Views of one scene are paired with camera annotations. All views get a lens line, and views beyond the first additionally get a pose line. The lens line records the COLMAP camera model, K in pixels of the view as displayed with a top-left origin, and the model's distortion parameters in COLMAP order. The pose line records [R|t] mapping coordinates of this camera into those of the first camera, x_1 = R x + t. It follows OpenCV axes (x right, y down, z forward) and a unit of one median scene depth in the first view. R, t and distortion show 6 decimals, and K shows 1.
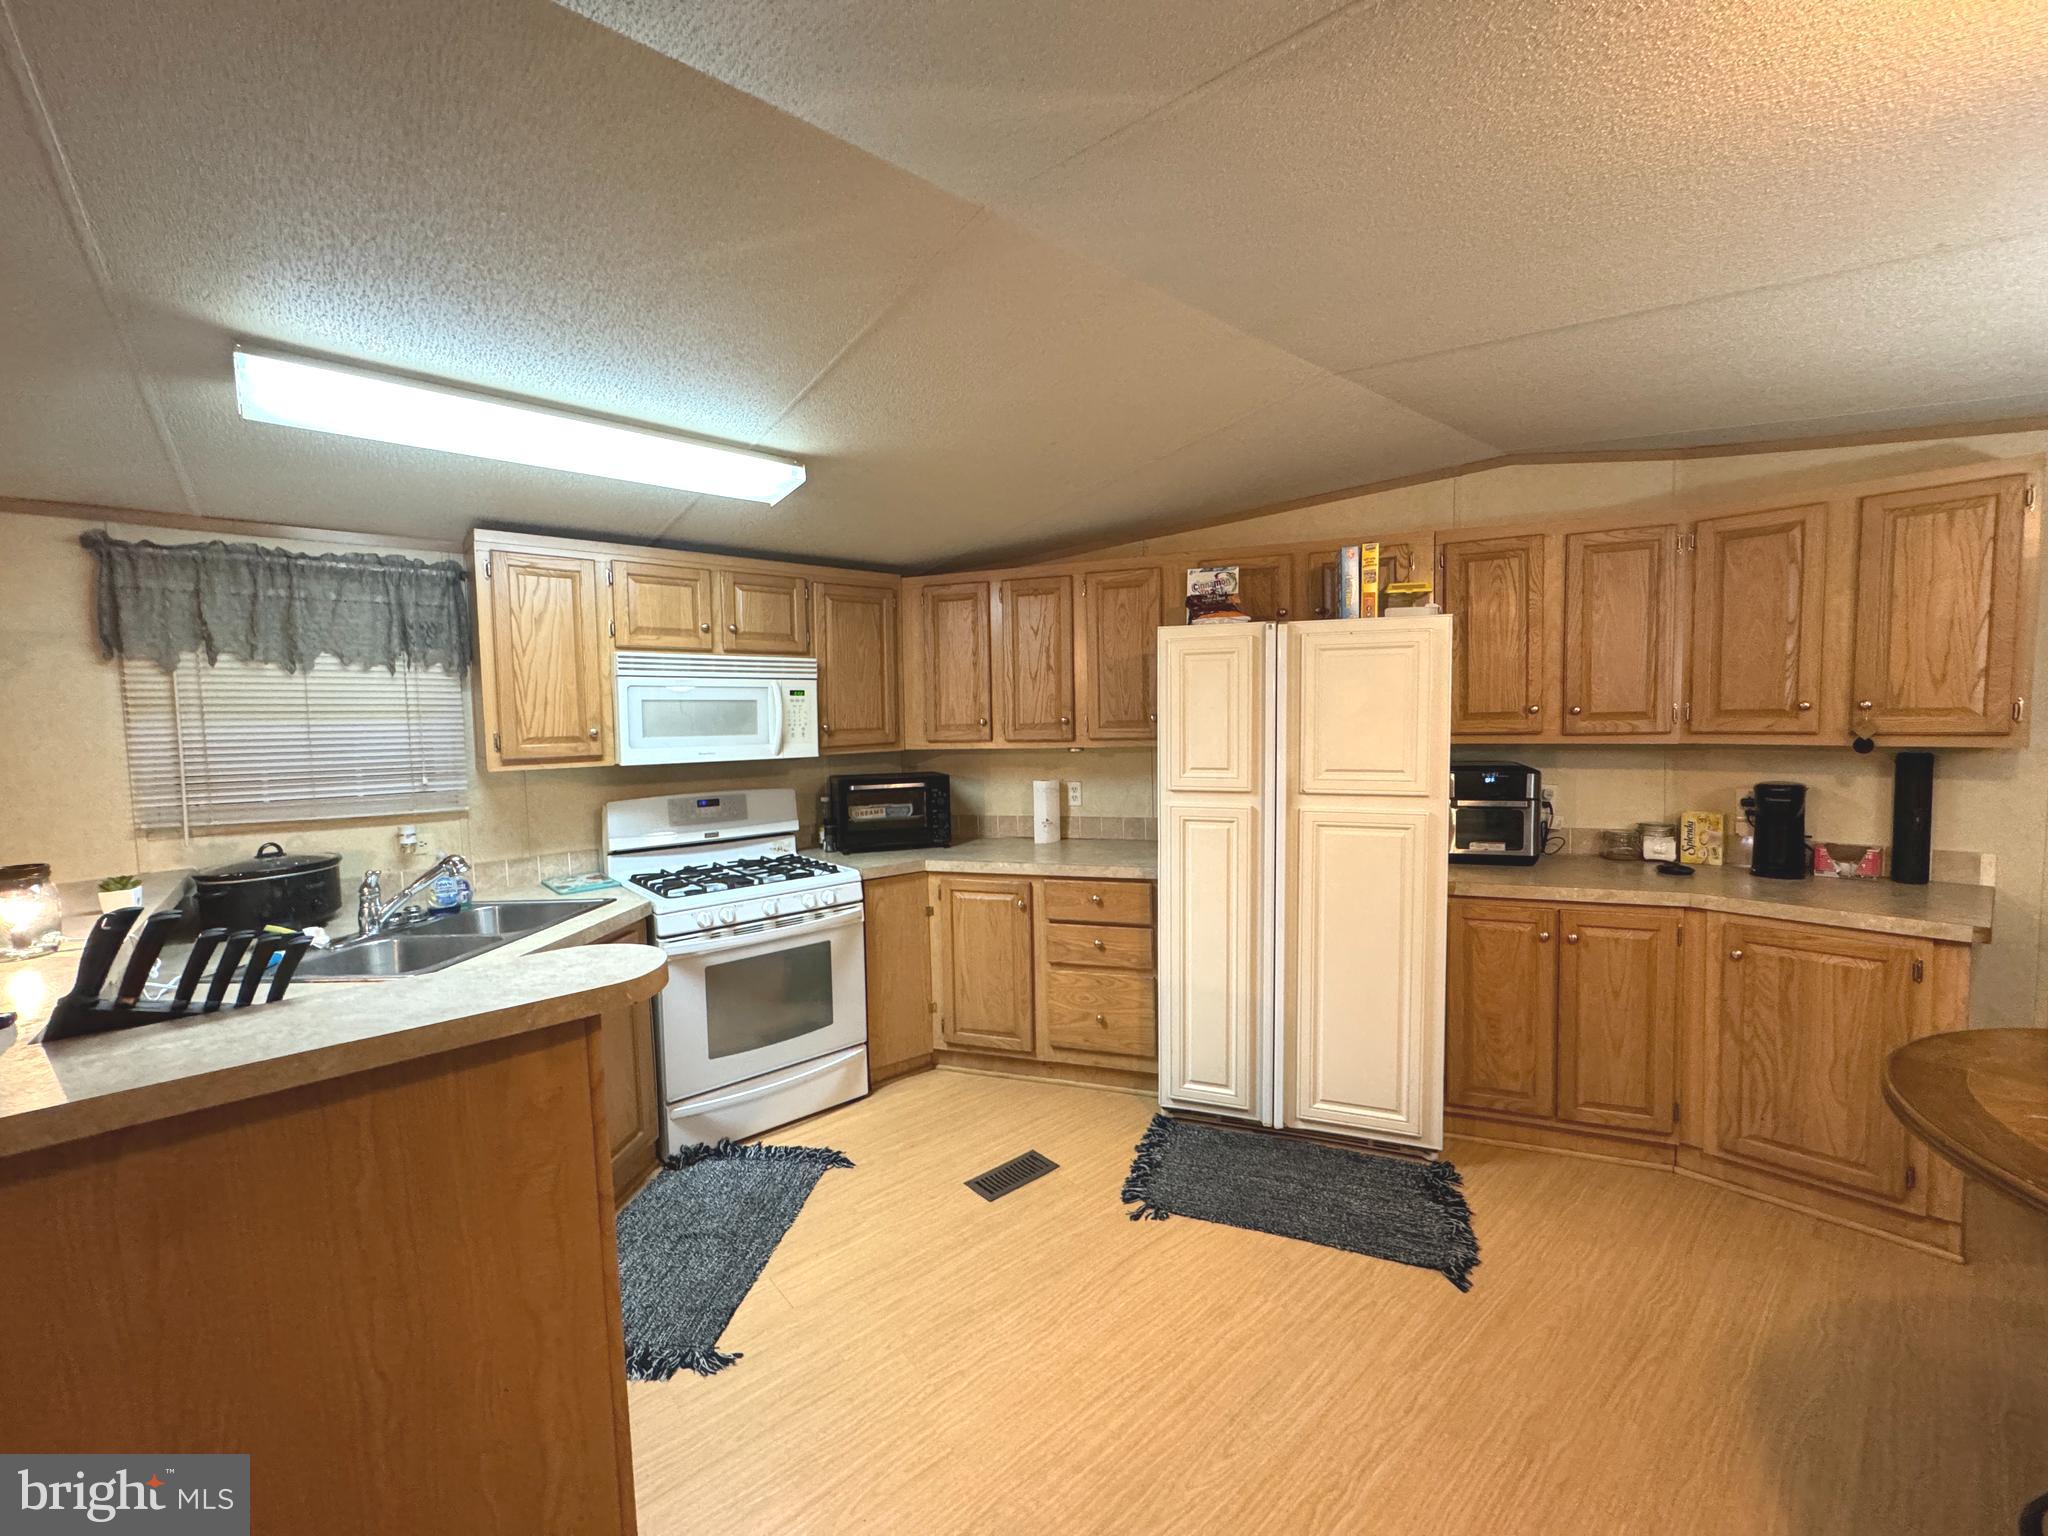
lens RADIAL K [[823.4, 0, 1025.0], [0, 823.4, 762.3], [0, 0, 1]] dist [-0.002604, -0.000143]
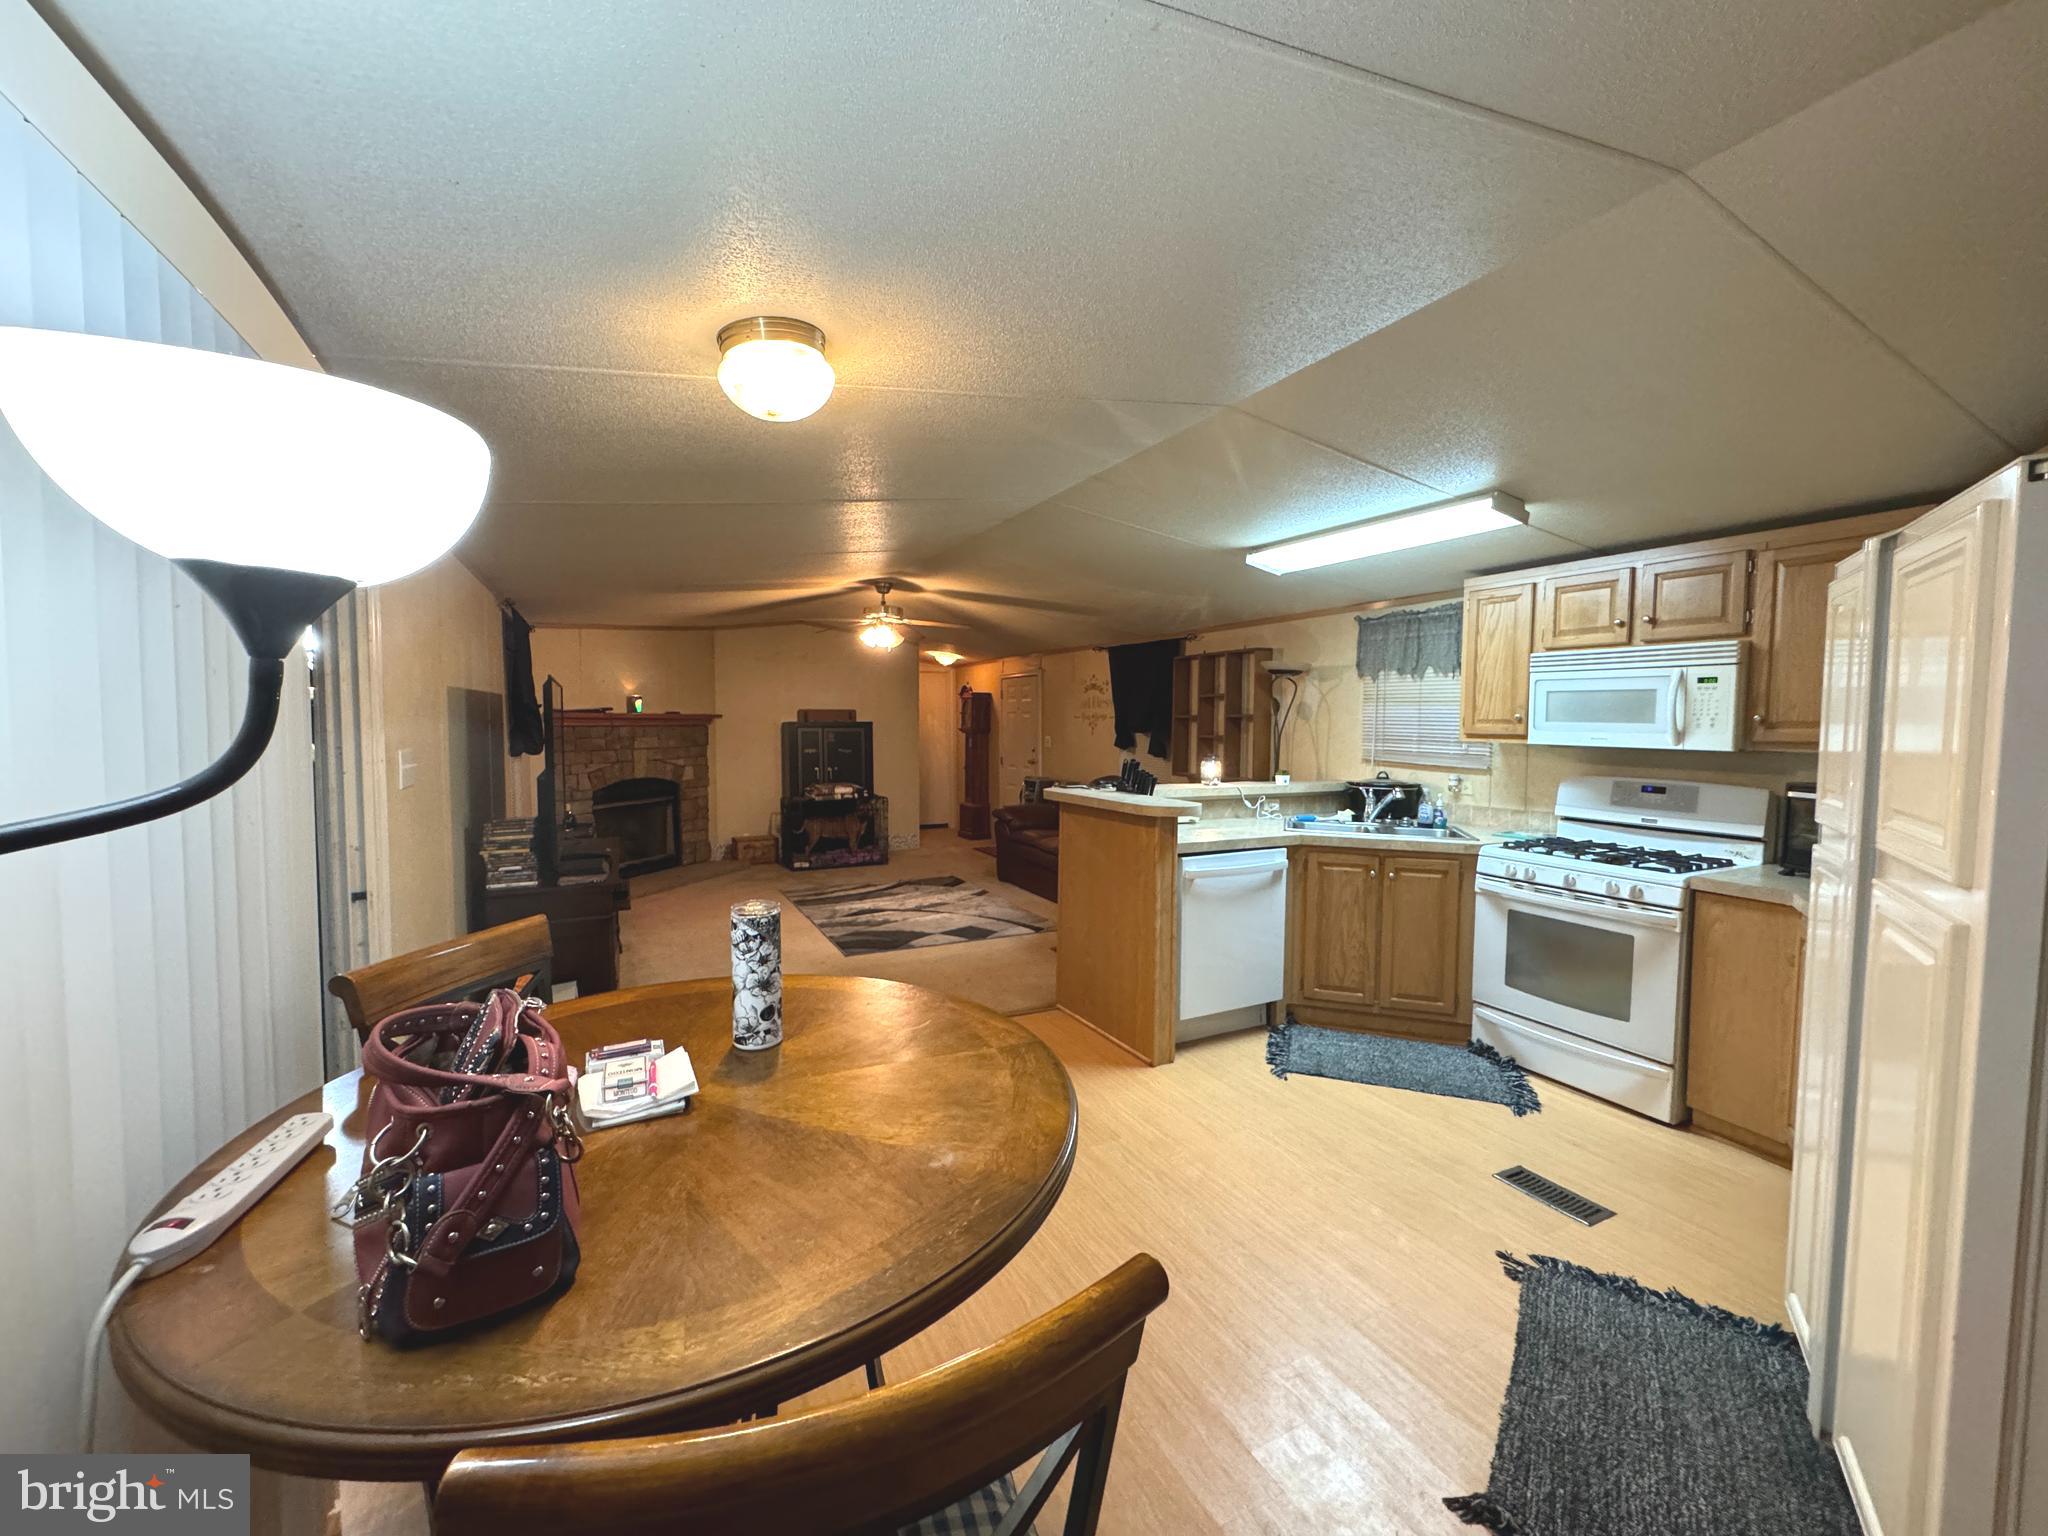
lens RADIAL K [[823.4, 0, 1023.7], [0, 823.4, 764.0], [0, 0, 1]] dist [-0.002604, -0.000143]
pose [[-0.244051, 0.069953, -0.967236, 0.887312], [-0.063027, 0.994142, 0.087802, -0.025697], [0.967712, 0.082391, -0.238212, 0.532743]]
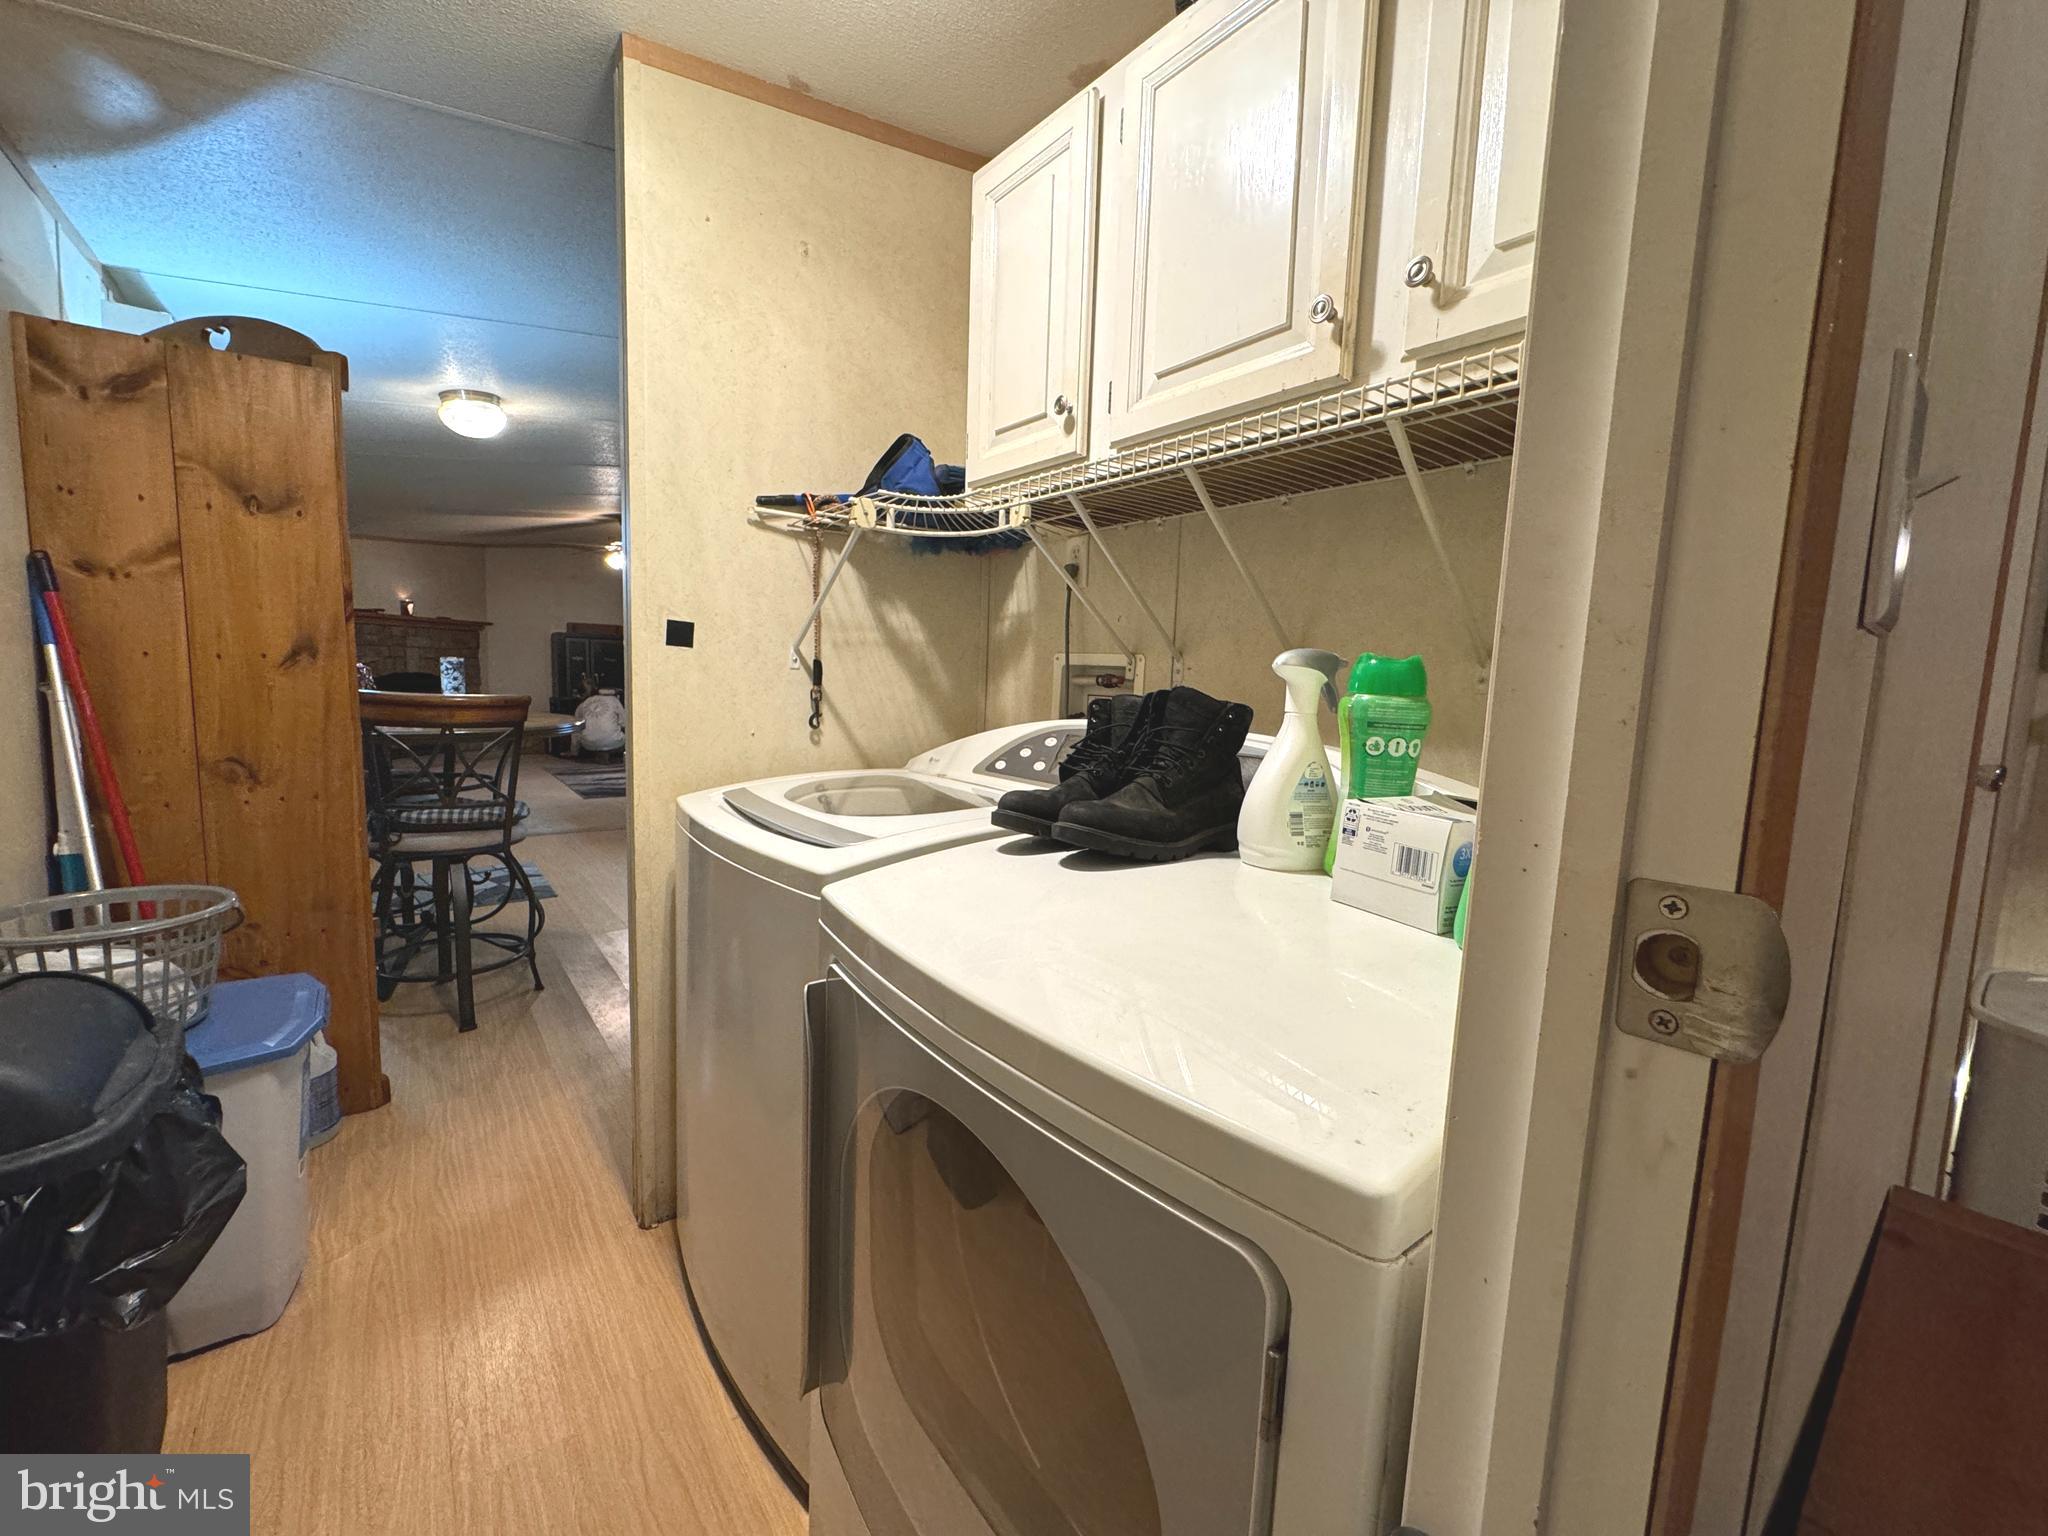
lens RADIAL K [[823.4, 0, 1026.6], [0, 823.4, 764.4], [0, 0, 1]] dist [-0.002604, -0.000143]
pose [[-0.051922, 0.128822, -0.990308, 1.538887], [-0.106507, 0.985275, 0.133752, 0.010109], [0.992955, 0.112419, -0.037437, 1.092143]]
